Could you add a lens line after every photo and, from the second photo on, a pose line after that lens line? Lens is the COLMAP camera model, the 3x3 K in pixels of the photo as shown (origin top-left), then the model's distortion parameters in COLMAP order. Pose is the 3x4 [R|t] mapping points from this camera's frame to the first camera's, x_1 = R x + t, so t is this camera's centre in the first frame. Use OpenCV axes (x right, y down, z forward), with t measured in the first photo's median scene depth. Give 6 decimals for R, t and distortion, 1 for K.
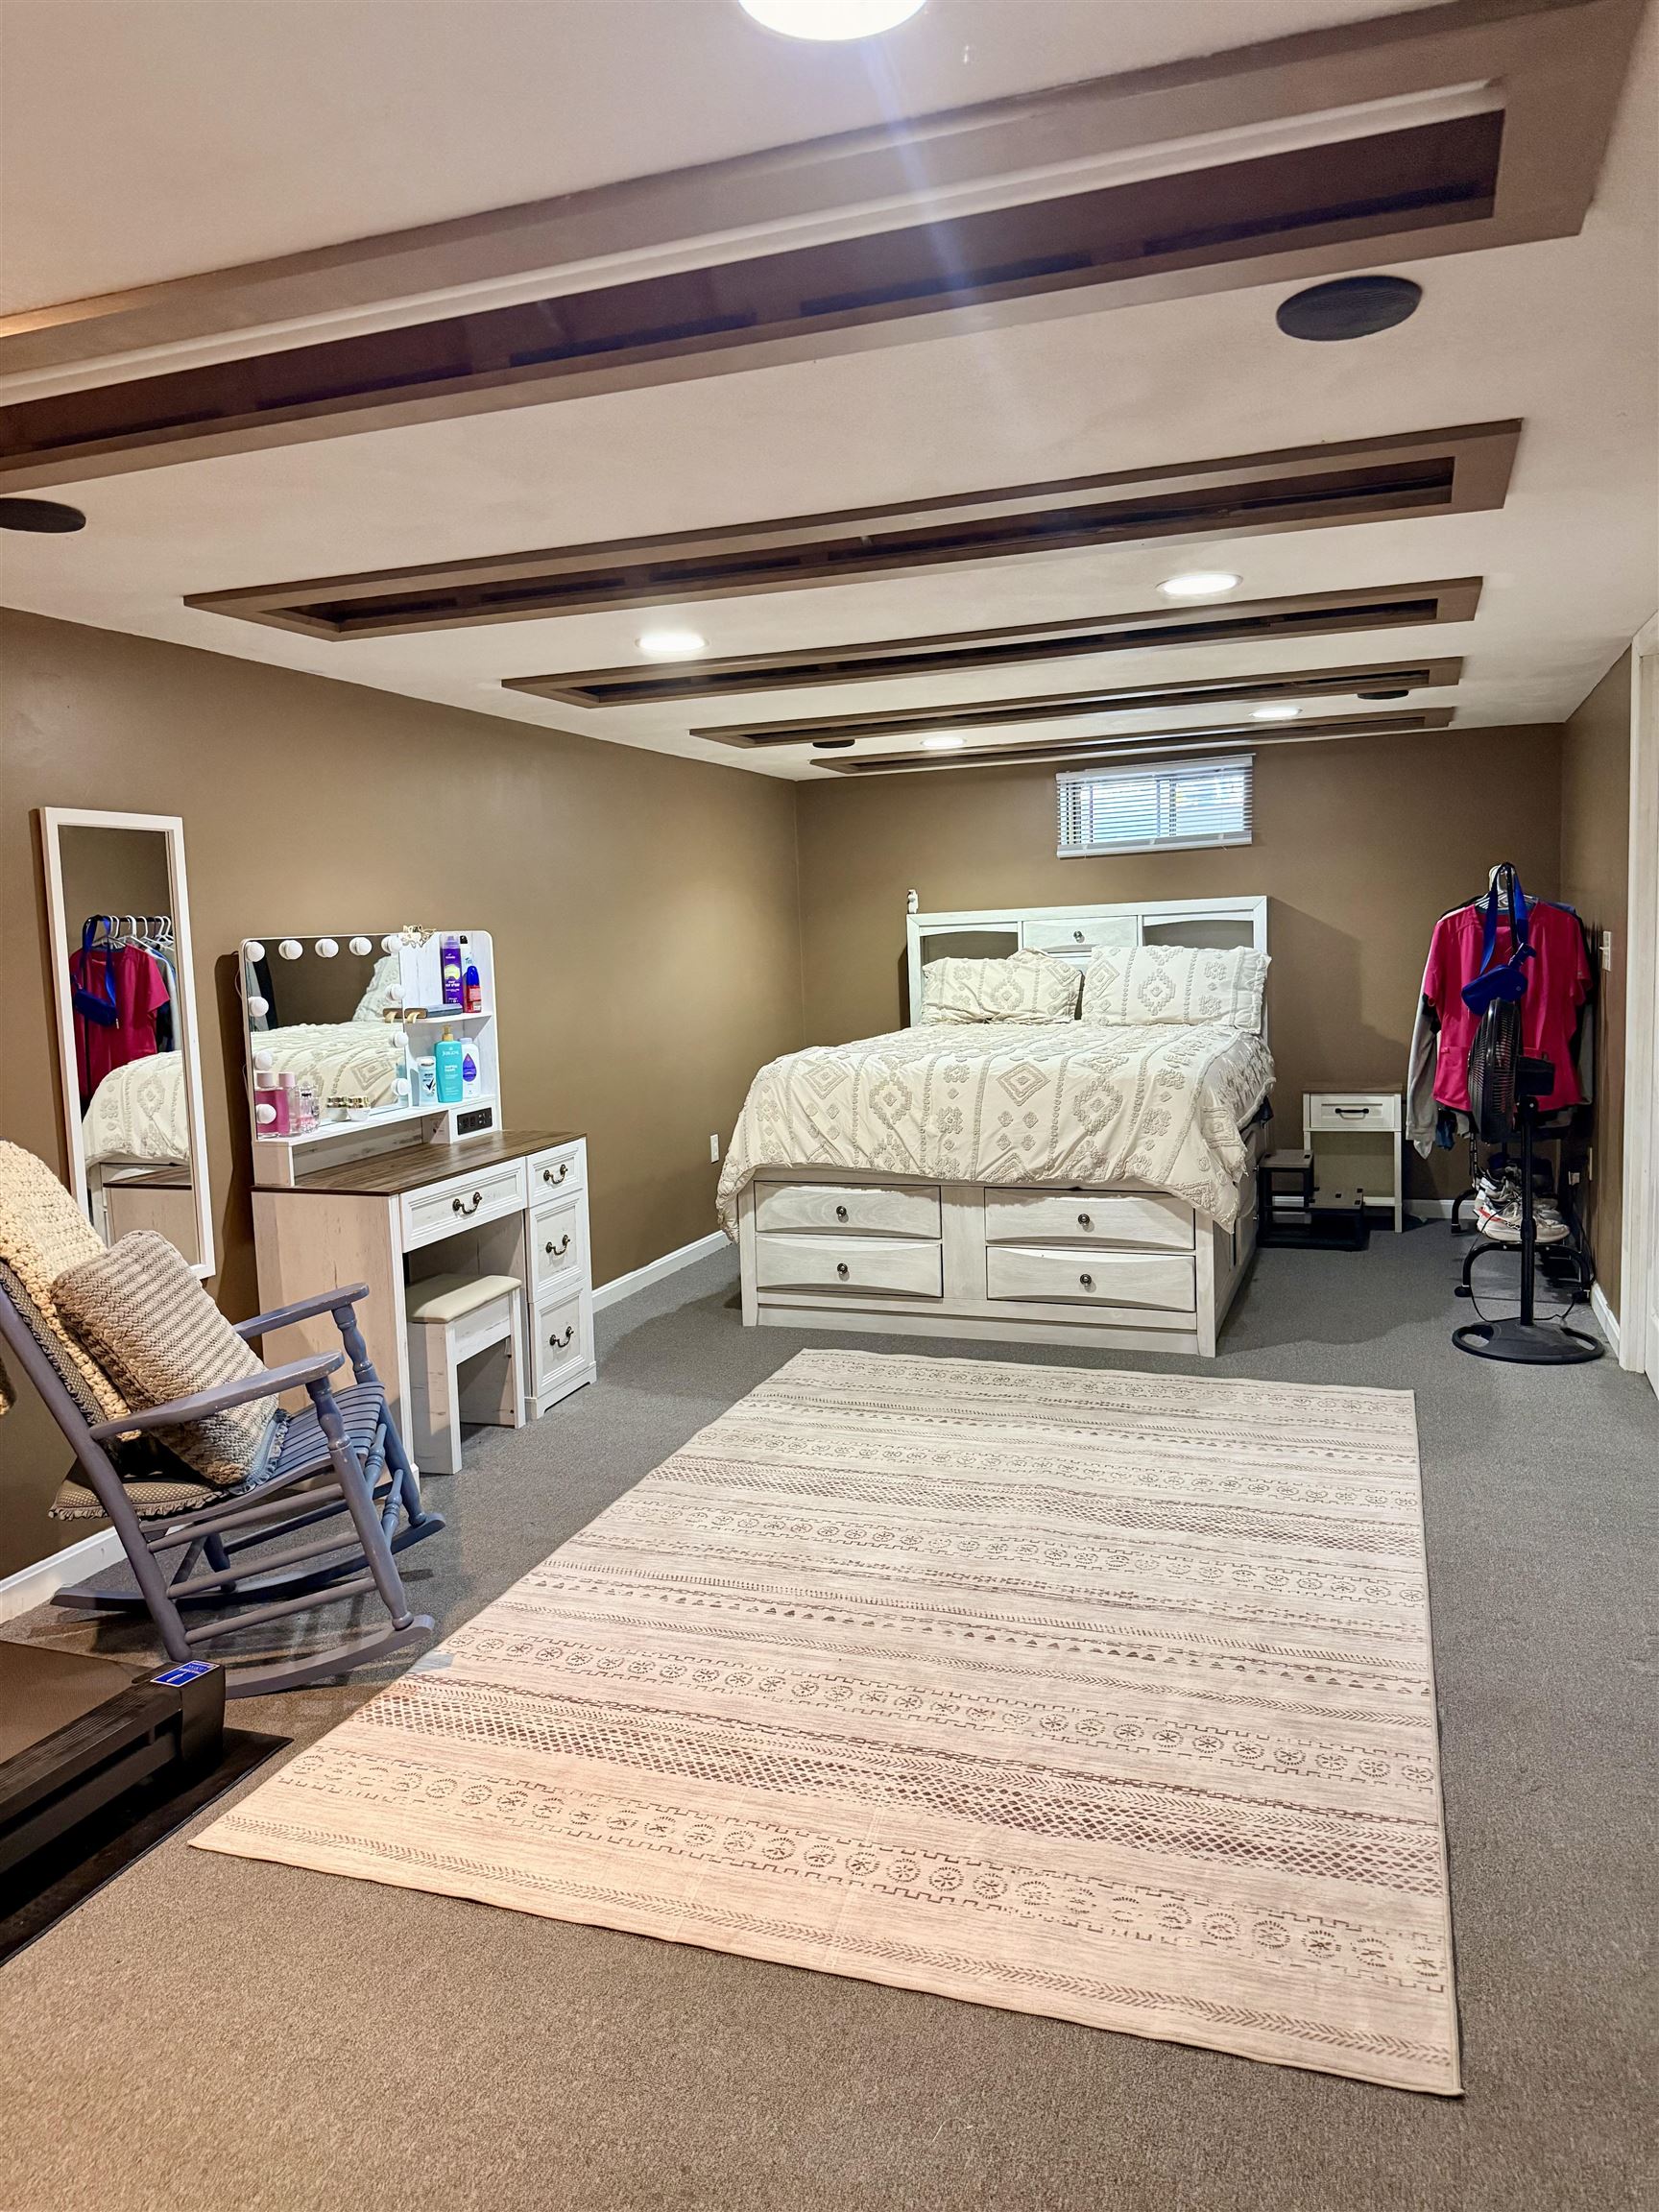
lens RADIAL K [[1581.7, 0, 834.5], [0, 1581.7, 1101.2], [0, 0, 1]] dist [0.042477, -0.015740]
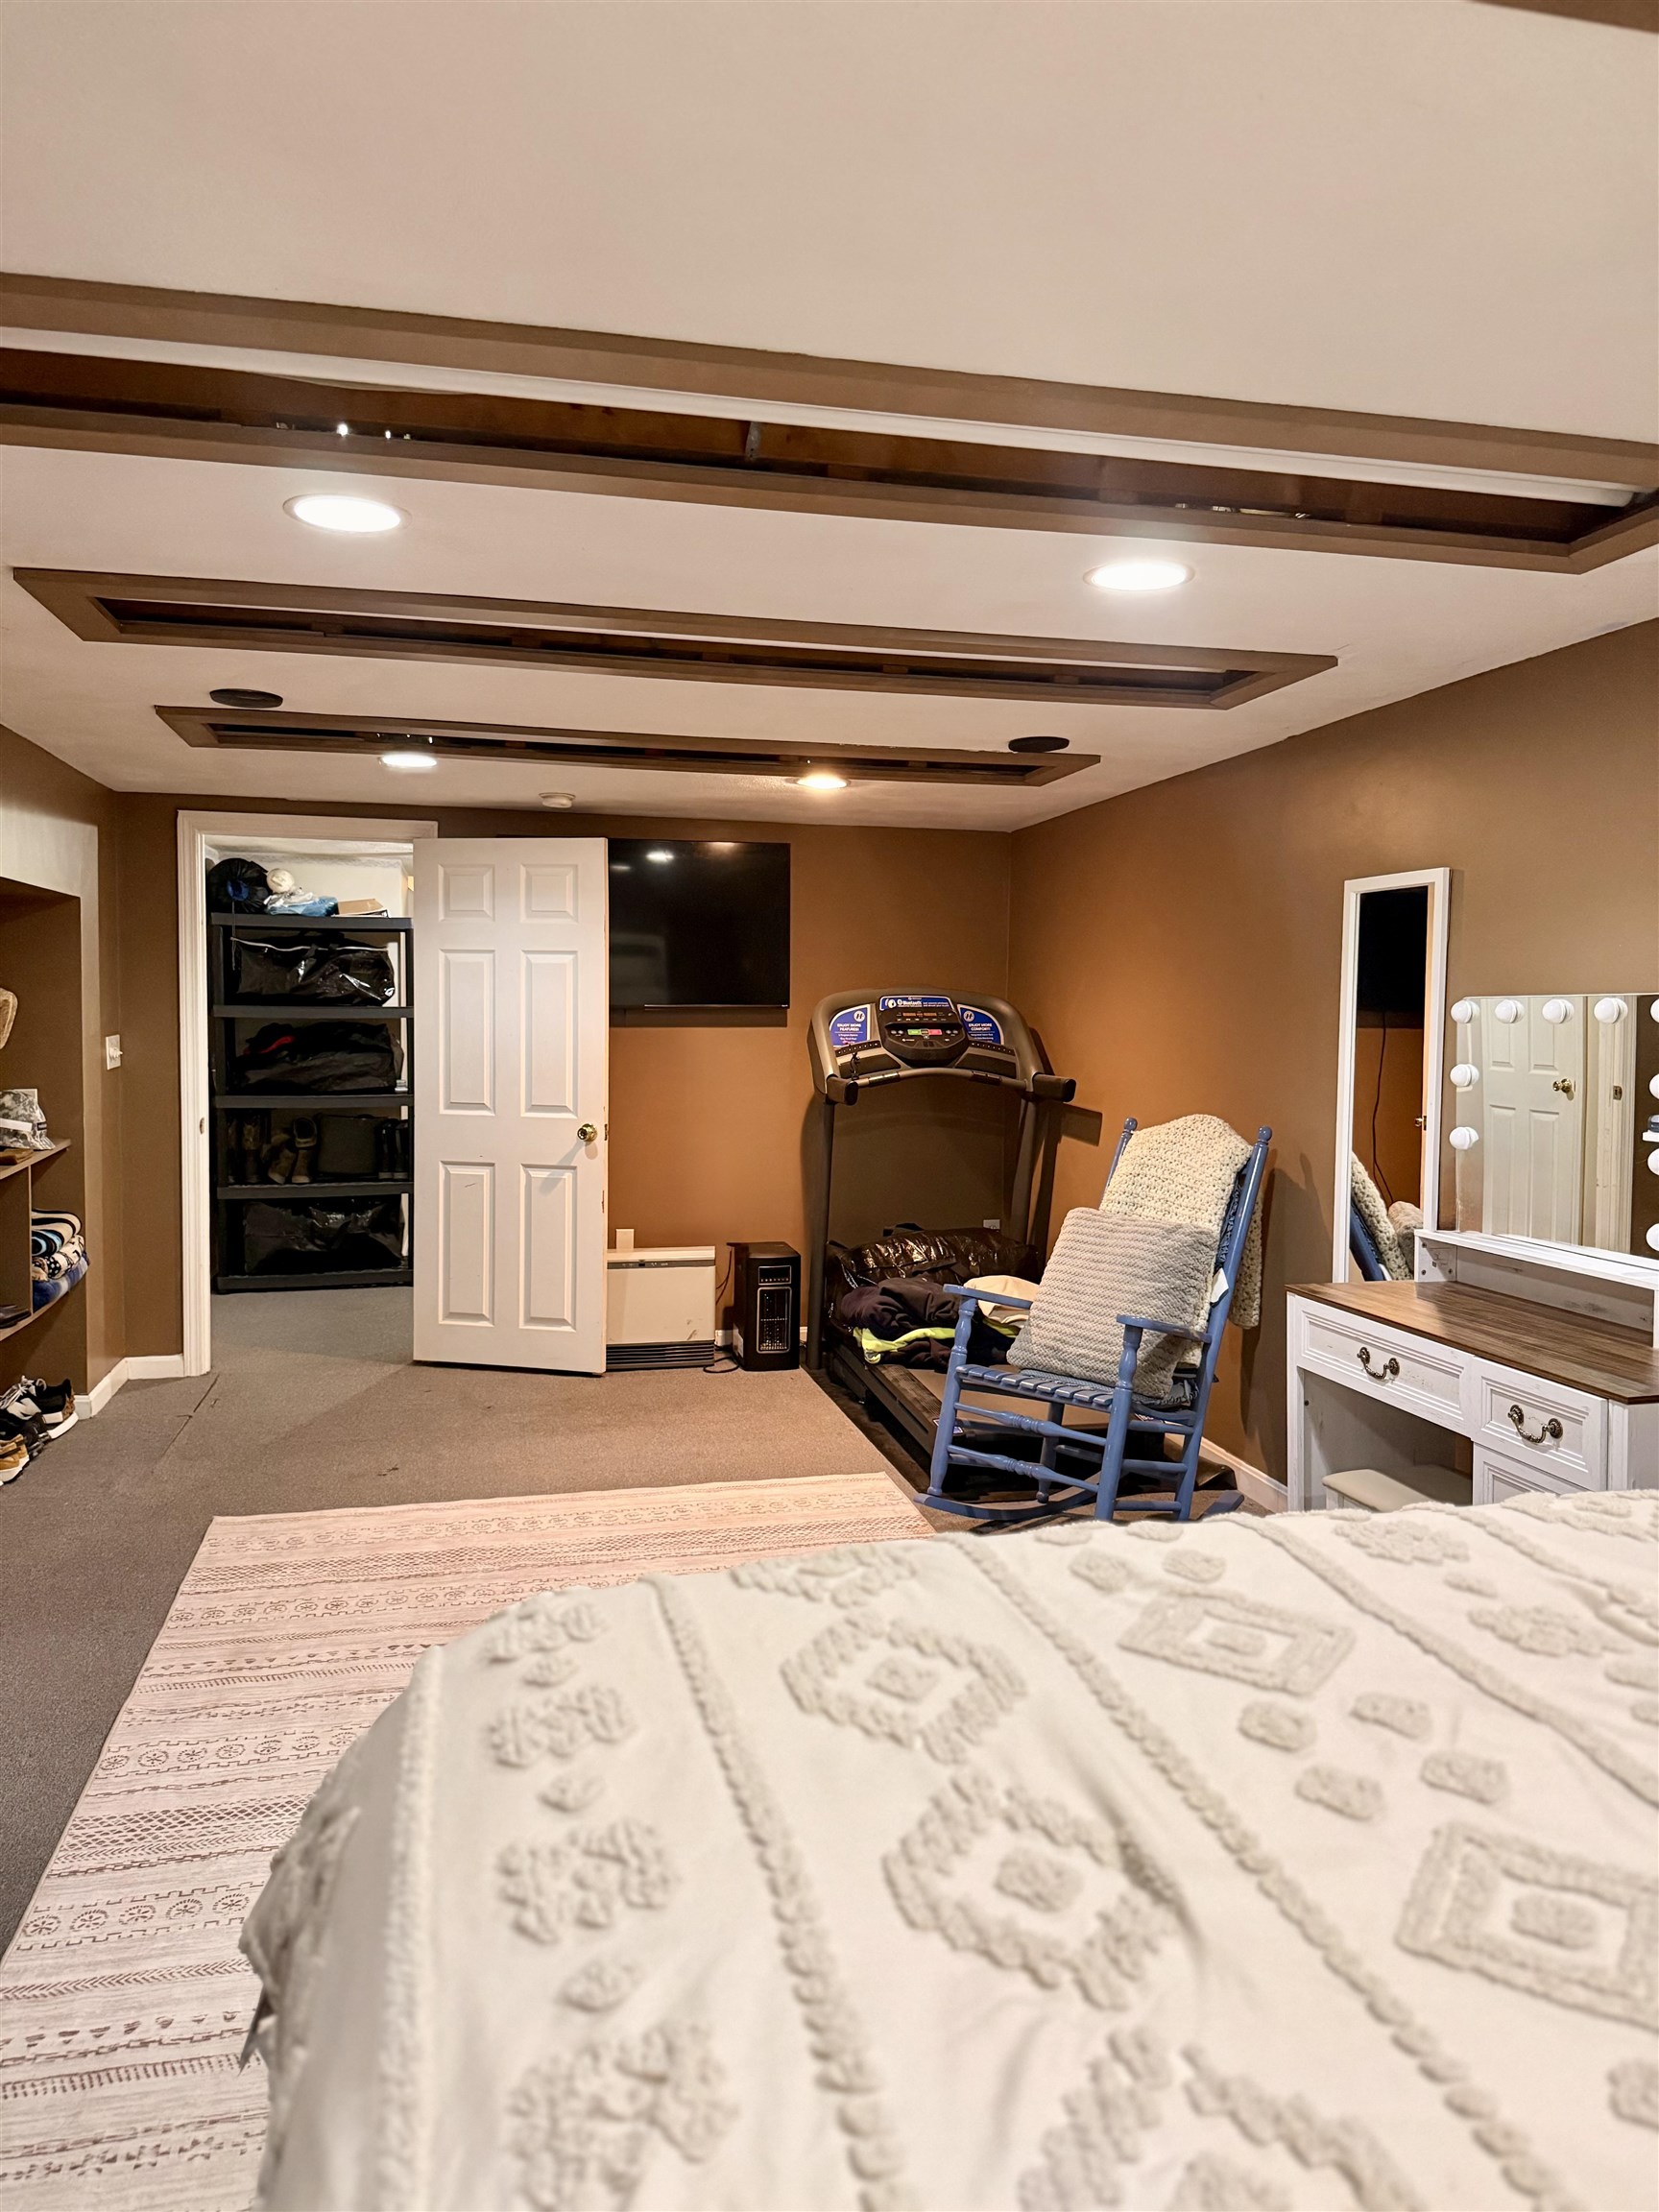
lens RADIAL K [[1581.7, 0, 841.9], [0, 1581.7, 1105.1], [0, 0, 1]] dist [0.042477, -0.015740]
pose [[-0.843056, 0.060524, -0.534409, 0.439934], [-0.040818, 0.983582, 0.175787, -0.208140], [0.536274, 0.170011, -0.826744, 1.753516]]
